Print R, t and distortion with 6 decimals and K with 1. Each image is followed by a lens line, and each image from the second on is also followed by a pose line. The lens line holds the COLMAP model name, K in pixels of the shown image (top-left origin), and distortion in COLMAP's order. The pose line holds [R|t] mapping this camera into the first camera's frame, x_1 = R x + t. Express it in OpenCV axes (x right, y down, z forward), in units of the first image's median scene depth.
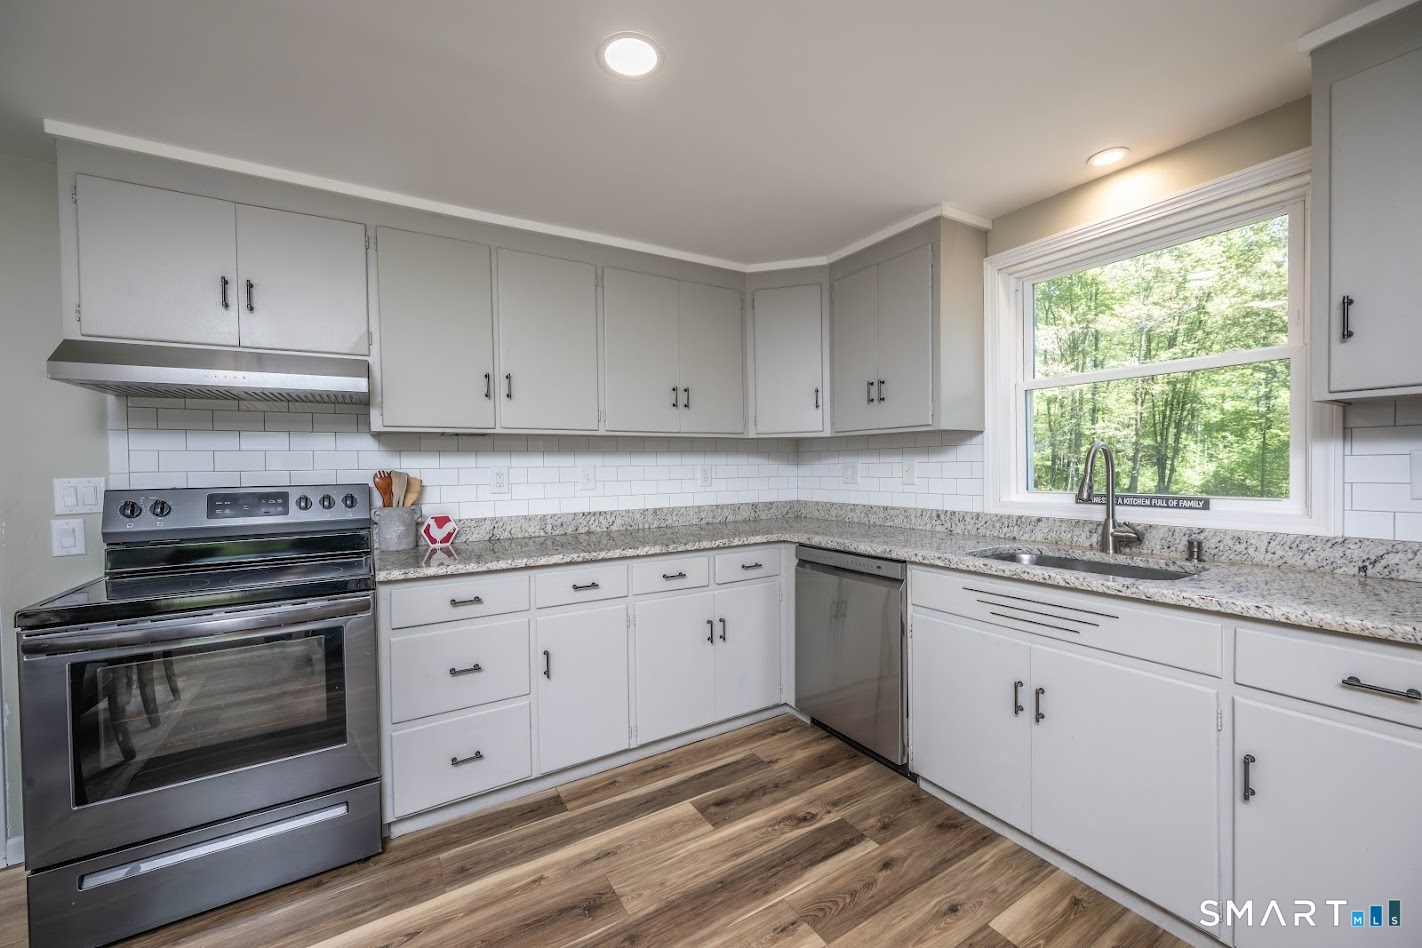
lens RADIAL K [[555.4, 0, 712.9], [0, 555.4, 477.8], [0, 0, 1]] dist [-0.003135, 0.000263]
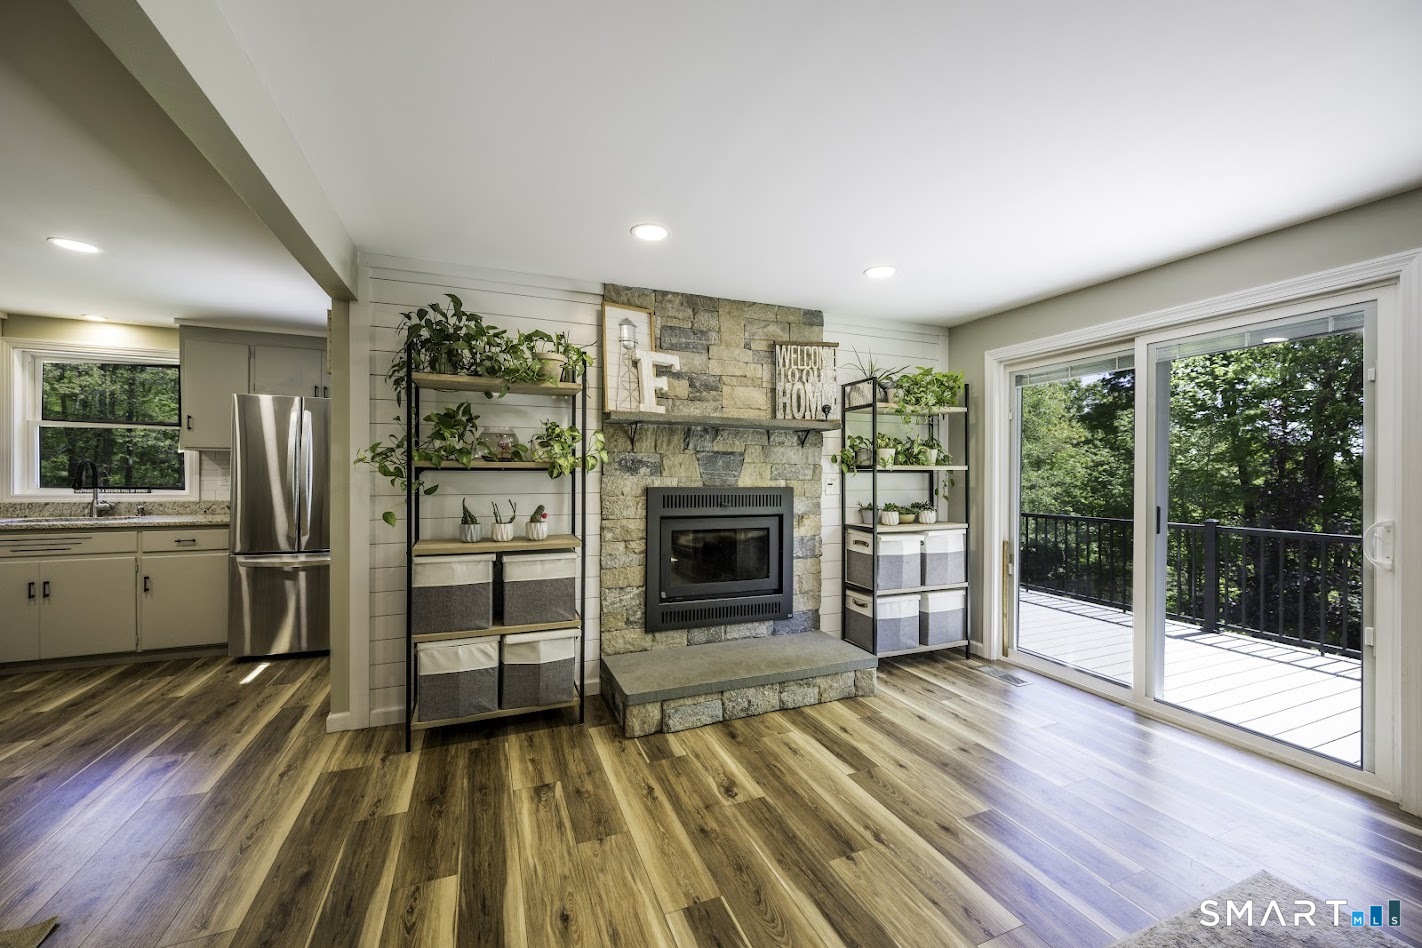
lens RADIAL K [[555.4, 0, 712.9], [0, 555.4, 476.3], [0, 0, 1]] dist [-0.003135, 0.000263]
pose [[0.161694, 0.014747, 0.986731, -0.789705], [0.011030, 0.999799, -0.016750, 0.043482], [-0.986779, 0.013592, 0.161499, -1.347792]]
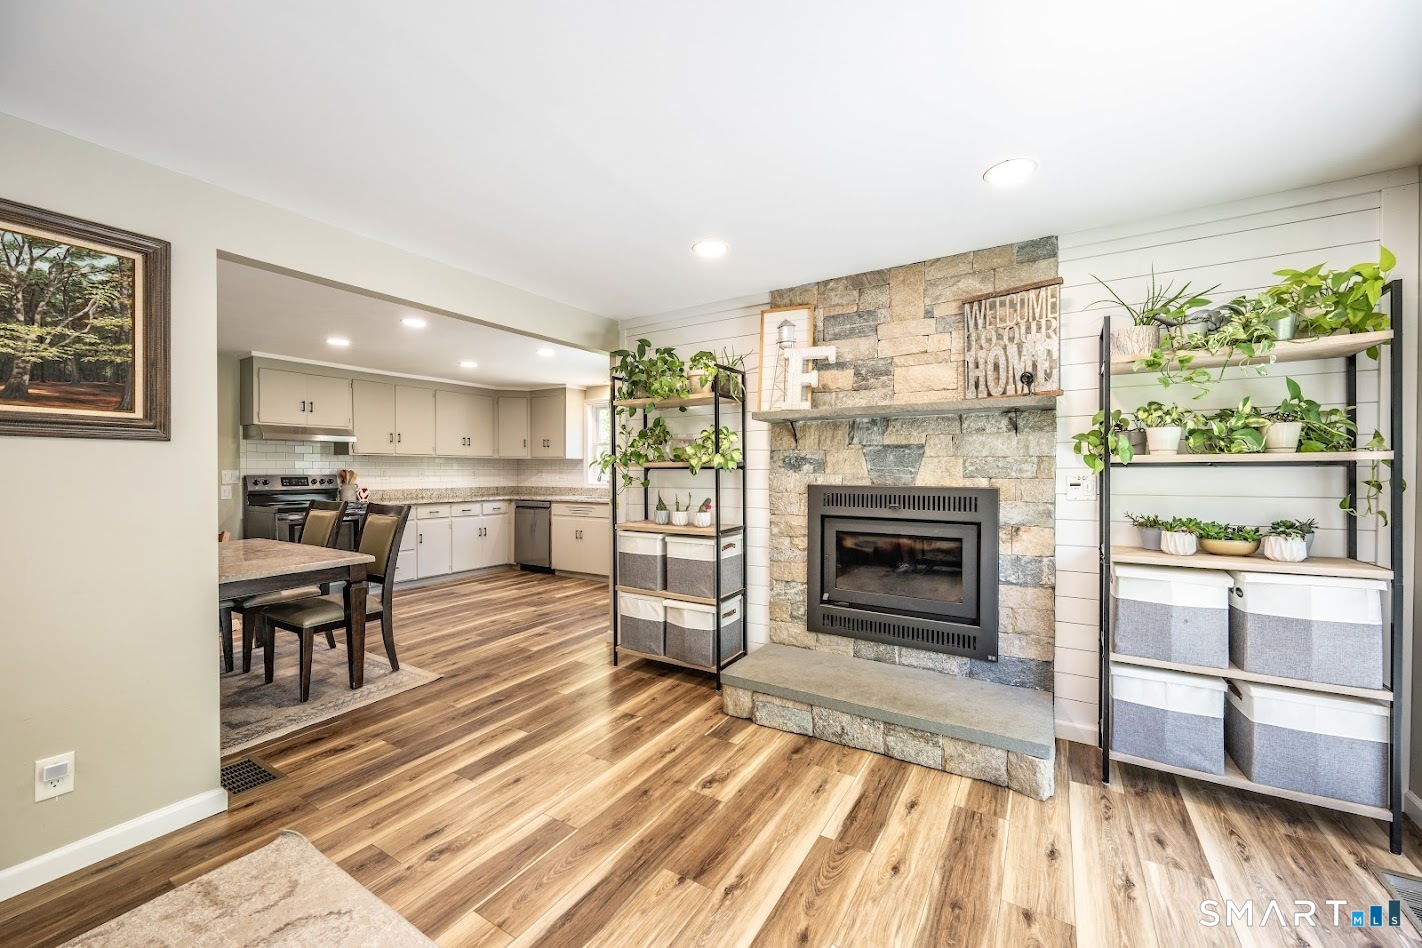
lens RADIAL K [[555.4, 0, 708.4], [0, 555.4, 476.4], [0, 0, 1]] dist [-0.003135, 0.000263]
pose [[0.895819, 0.010542, 0.444294, -0.242027], [-0.005174, 0.999898, -0.013294, 0.045592], [-0.444388, 0.009610, 0.895783, -2.138367]]
